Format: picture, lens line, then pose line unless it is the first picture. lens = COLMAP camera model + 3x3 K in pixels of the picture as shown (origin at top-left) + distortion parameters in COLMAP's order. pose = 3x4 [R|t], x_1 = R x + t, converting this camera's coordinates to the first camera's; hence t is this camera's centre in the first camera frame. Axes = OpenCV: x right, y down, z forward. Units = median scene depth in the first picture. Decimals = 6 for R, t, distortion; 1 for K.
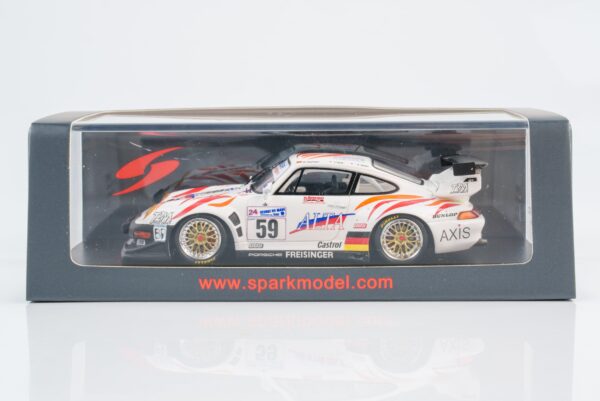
lens RADIAL K [[1236.9, 0, 301.1], [0, 1236.9, 200.1], [0, 0, 1]] dist [-0.040052, 0.000000]
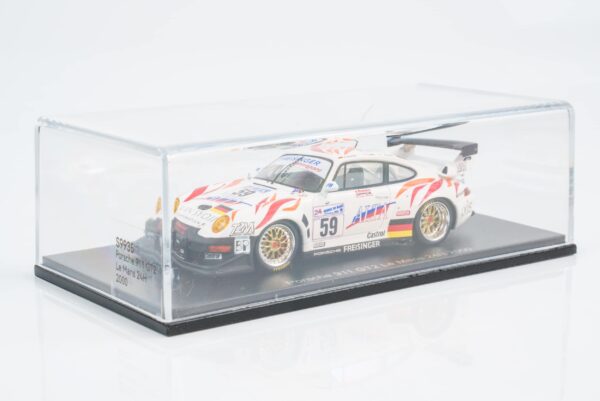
lens RADIAL K [[1236.9, 0, 299.4], [0, 1236.9, 200.0], [0, 0, 1]] dist [-0.040052, 0.000000]
pose [[0.812266, -0.110758, 0.572674, -0.622523], [0.058959, 0.992368, 0.108303, -0.109155], [-0.580299, -0.054206, 0.812597, 0.195565]]
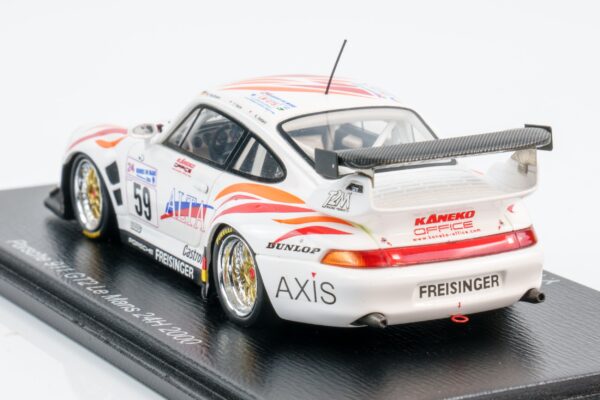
lens RADIAL K [[2297.7, 0, 299.9], [0, 2297.7, 200.2], [0, 0, 1]] dist [0.025268, 0.000000]
pose [[0.478926, 0.202417, -0.854200, 0.897150], [-0.093501, 0.979280, 0.179634, -0.171411], [0.872862, -0.006163, 0.487929, 0.554105]]
